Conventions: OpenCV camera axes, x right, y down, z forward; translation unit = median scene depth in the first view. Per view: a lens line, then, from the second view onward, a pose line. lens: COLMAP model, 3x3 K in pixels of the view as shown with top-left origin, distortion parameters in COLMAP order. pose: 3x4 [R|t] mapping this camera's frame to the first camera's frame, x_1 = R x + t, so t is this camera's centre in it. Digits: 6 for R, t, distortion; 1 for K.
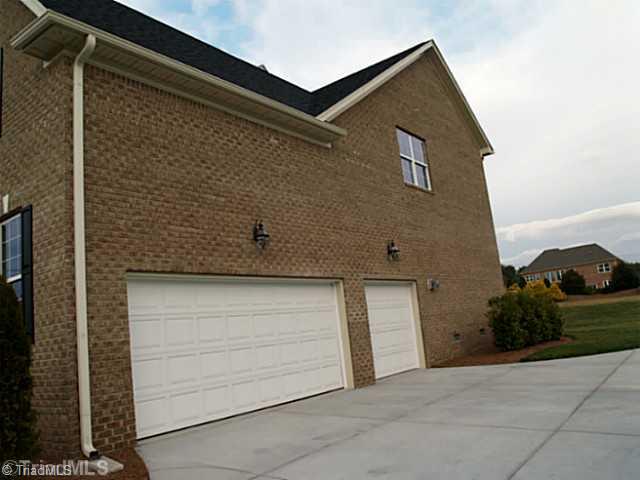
lens RADIAL K [[529.1, 0, 320.2], [0, 529.1, 240.0], [0, 0, 1]] dist [-0.035782, -0.000773]
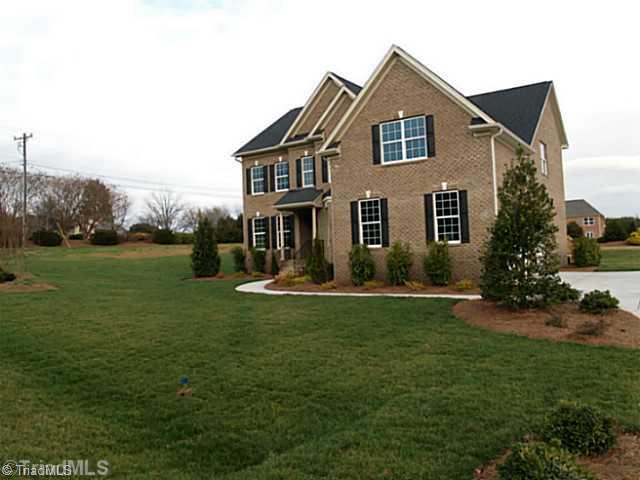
lens RADIAL K [[529.1, 0, 319.7], [0, 529.1, 238.7], [0, 0, 1]] dist [-0.035782, -0.000773]
pose [[0.994943, 0.083197, 0.056280, -0.220581], [-0.089986, 0.987233, 0.131426, -0.015893], [-0.044627, -0.135825, 0.989727, -0.254932]]
